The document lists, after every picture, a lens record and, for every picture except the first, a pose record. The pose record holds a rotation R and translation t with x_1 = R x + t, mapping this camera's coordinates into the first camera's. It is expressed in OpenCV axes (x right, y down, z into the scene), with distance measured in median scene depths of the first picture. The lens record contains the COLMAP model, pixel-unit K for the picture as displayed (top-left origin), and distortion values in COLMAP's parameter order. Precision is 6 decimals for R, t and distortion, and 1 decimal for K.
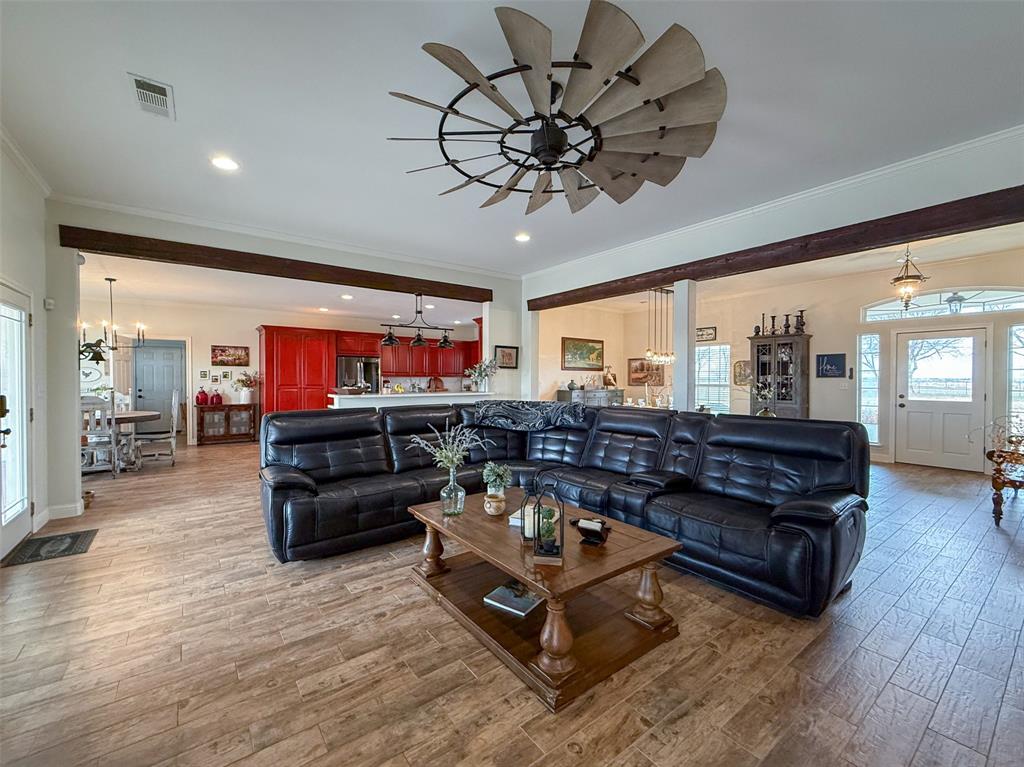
lens RADIAL K [[413.8, 0, 512.0], [0, 413.8, 383.5], [0, 0, 1]] dist [0.001006, 0.000103]
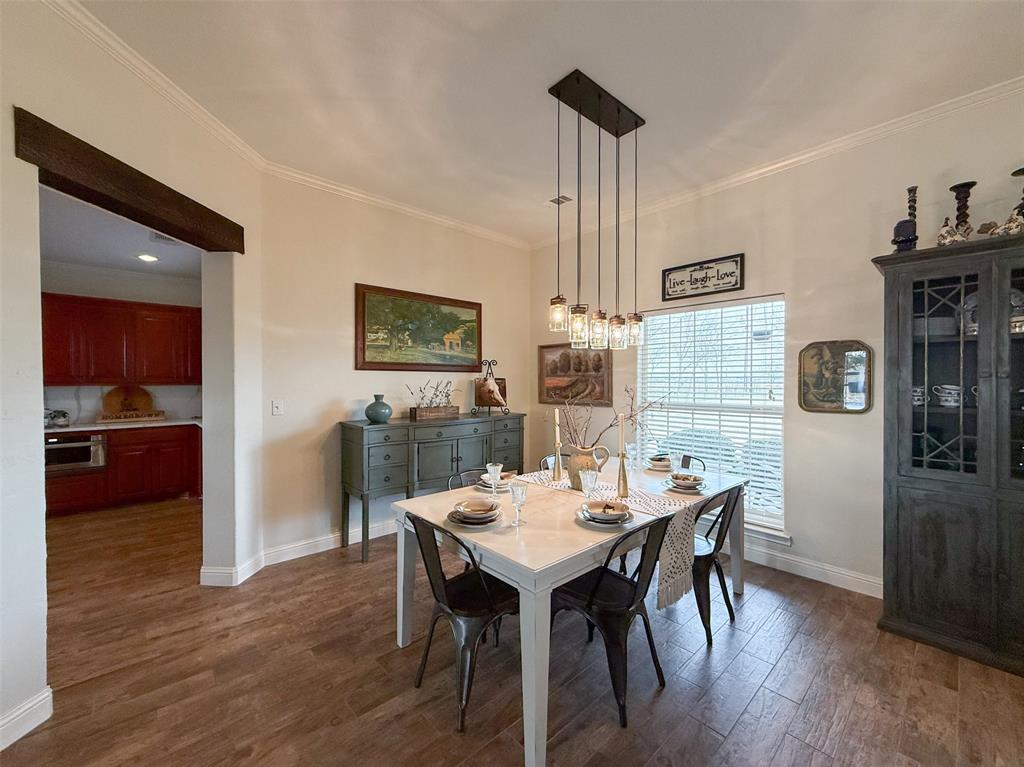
lens RADIAL K [[404.5, 0, 521.2], [0, 404.5, 383.5], [0, 0, 1]] dist [-0.001665, -0.000134]
pose [[0.992510, -0.005295, 0.122050, 0.248803], [0.005605, 0.999982, -0.002200, -0.019406], [-0.122036, 0.002868, 0.992522, 0.664740]]
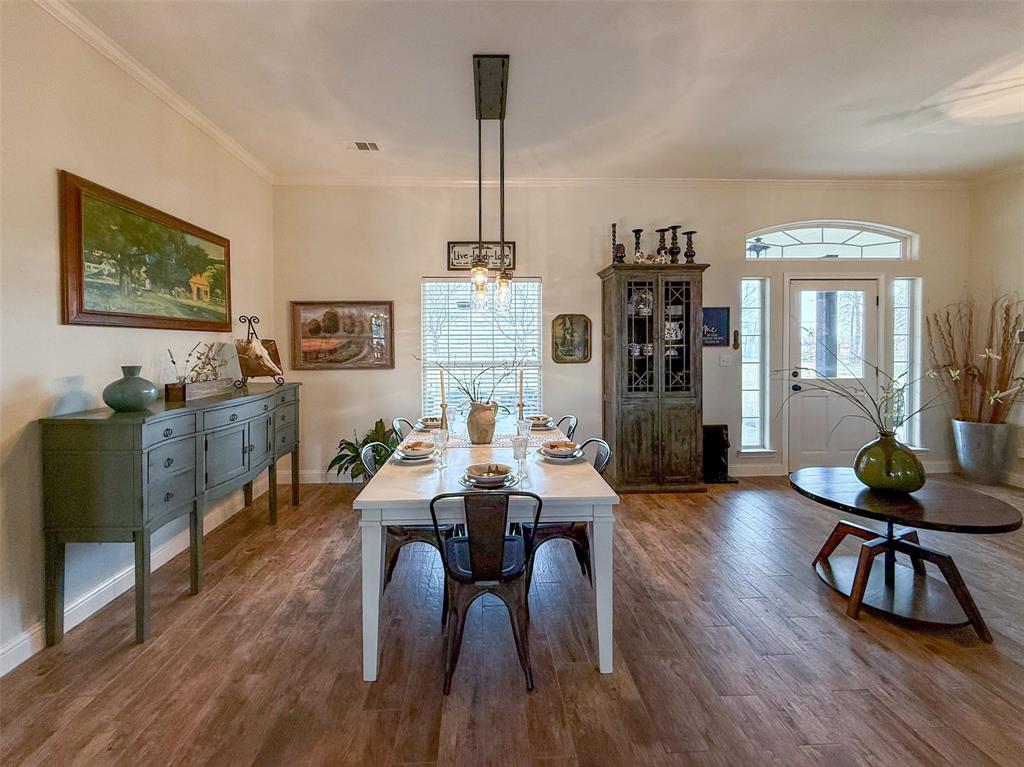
lens RADIAL K [[412.9, 0, 478.3], [0, 412.9, 350.1], [0, 0, 1]] dist [0.000780, 0.000159]
pose [[0.577220, -0.022480, 0.816279, 0.075209], [0.017423, 0.999732, 0.015211, -0.019722], [-0.816403, 0.005442, 0.577457, 0.763053]]
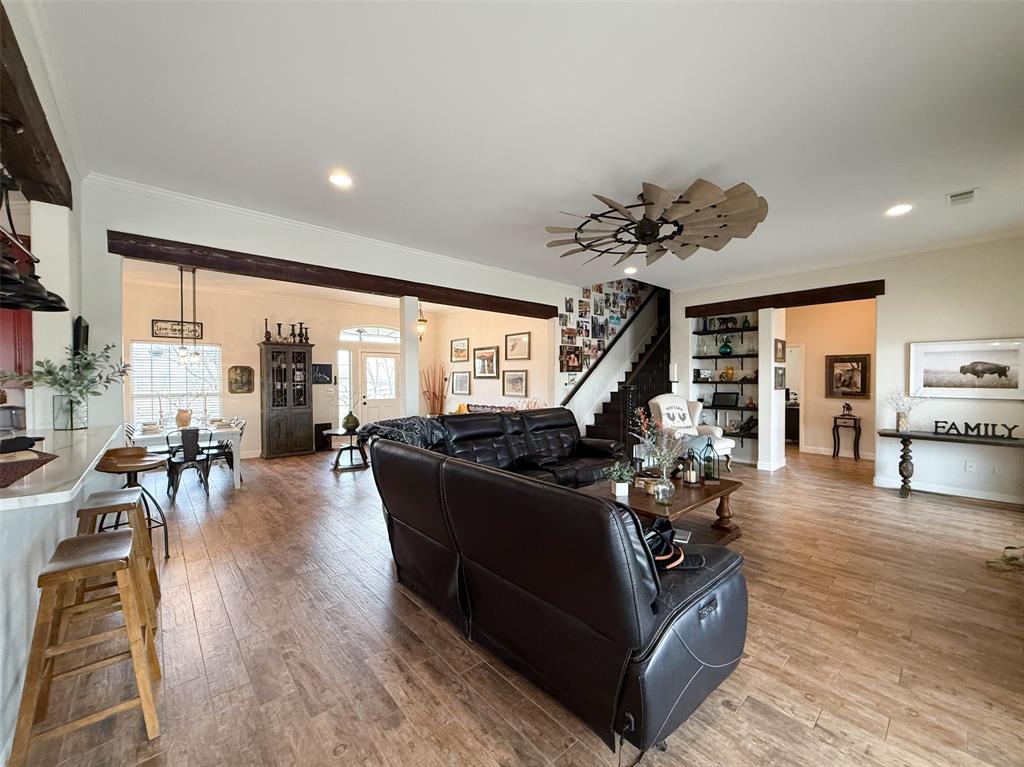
lens RADIAL K [[432.5, 0, 504.0], [0, 432.5, 383.4], [0, 0, 1]] dist [-0.000566, -0.000081]
pose [[-0.086734, -0.009130, 0.996190, -0.415563], [0.016738, 0.999804, 0.010620, -0.016374], [-0.996091, 0.017595, -0.086564, 0.483377]]
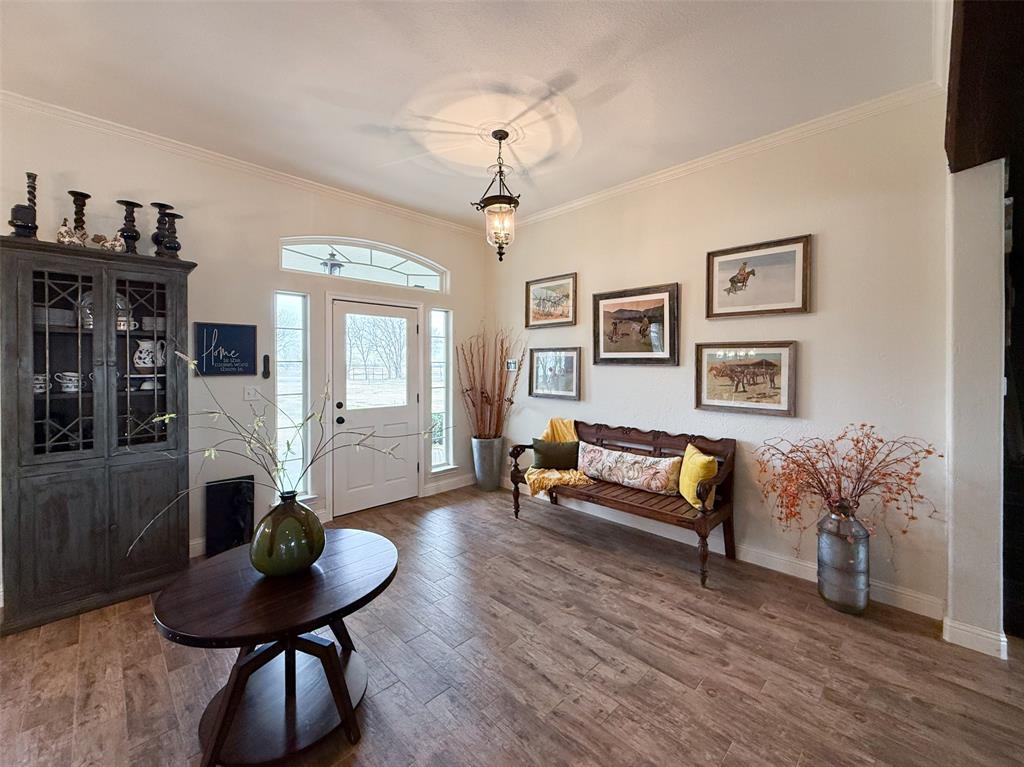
lens RADIAL K [[434.6, 0, 499.7], [0, 434.6, 365.1], [0, 0, 1]] dist [0.001196, 0.000524]
pose [[-0.137665, -0.005839, 0.990462, 0.211006], [0.011479, 0.999906, 0.007490, -0.021354], [-0.990412, 0.012400, -0.137585, 0.632869]]
